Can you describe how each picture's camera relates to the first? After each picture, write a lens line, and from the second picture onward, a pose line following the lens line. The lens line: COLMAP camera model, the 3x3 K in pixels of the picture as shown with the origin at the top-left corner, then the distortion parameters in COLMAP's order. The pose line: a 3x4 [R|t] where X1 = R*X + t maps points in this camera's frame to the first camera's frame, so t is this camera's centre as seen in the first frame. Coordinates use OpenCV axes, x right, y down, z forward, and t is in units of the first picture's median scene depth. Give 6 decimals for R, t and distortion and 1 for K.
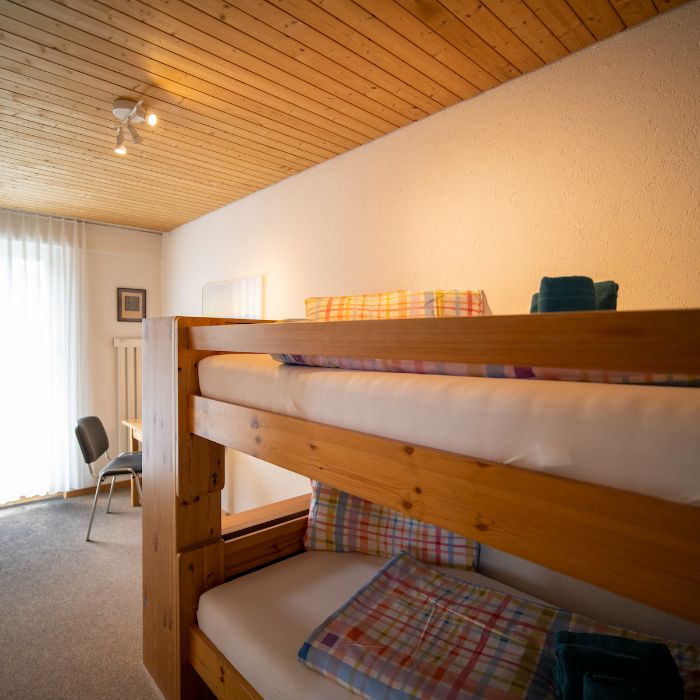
lens RADIAL K [[441.5, 0, 338.6], [0, 441.5, 352.5], [0, 0, 1]] dist [-0.002743, -0.000266]
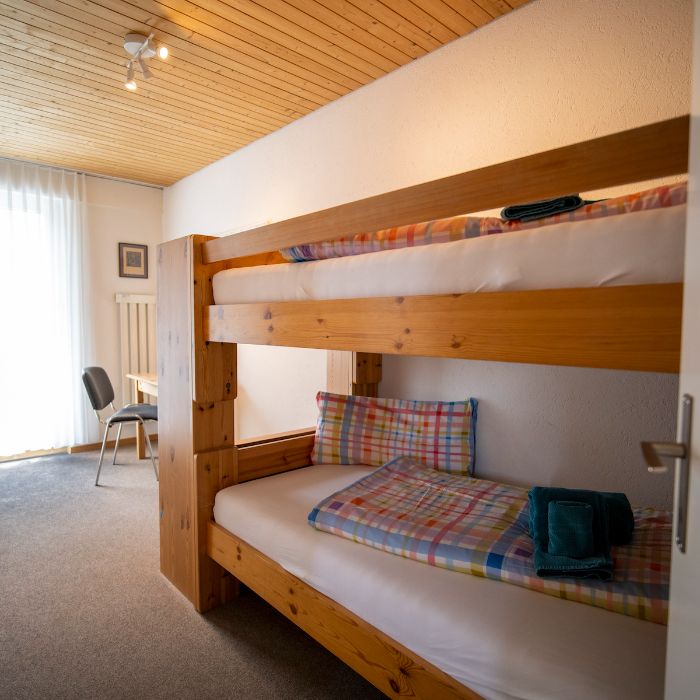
lens RADIAL K [[470.4, 0, 353.8], [0, 470.4, 350.7], [0, 0, 1]] dist [-0.007571, 0.003577]
pose [[0.999776, -0.004958, 0.020573, 0.002070], [0.004502, 0.999744, 0.022156, 0.151376], [-0.020678, -0.022059, 0.999543, -0.132142]]
